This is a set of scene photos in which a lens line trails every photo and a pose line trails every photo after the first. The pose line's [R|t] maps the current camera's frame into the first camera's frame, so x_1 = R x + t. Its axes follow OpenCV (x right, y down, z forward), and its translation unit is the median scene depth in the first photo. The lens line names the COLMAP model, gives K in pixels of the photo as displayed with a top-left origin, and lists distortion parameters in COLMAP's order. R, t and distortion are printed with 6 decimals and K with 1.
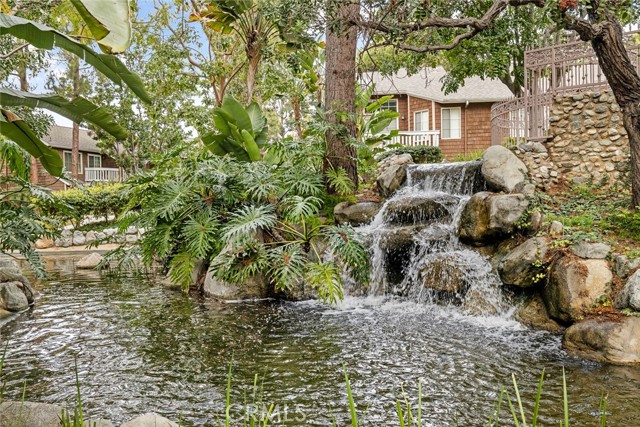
lens RADIAL K [[500.4, 0, 318.0], [0, 500.4, 215.4], [0, 0, 1]] dist [-0.004494, 0.005782]
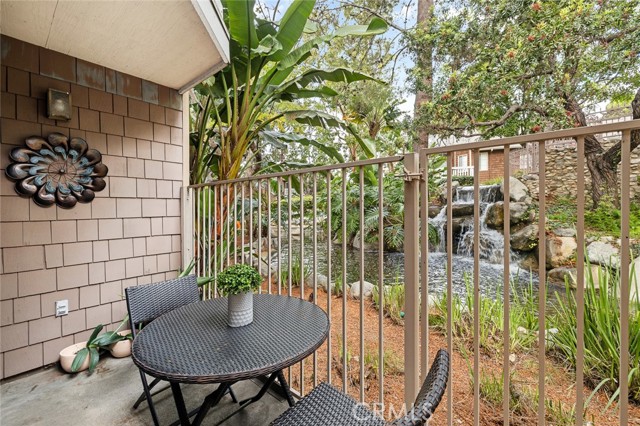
lens RADIAL K [[268.8, 0, 321.1], [0, 268.8, 207.2], [0, 0, 1]] dist [0.002891, -0.000889]
pose [[0.962248, 0.009286, -0.272015, -0.054558], [-0.014736, 0.999729, -0.018001, 0.004957], [0.271775, 0.021330, 0.962125, -0.185869]]
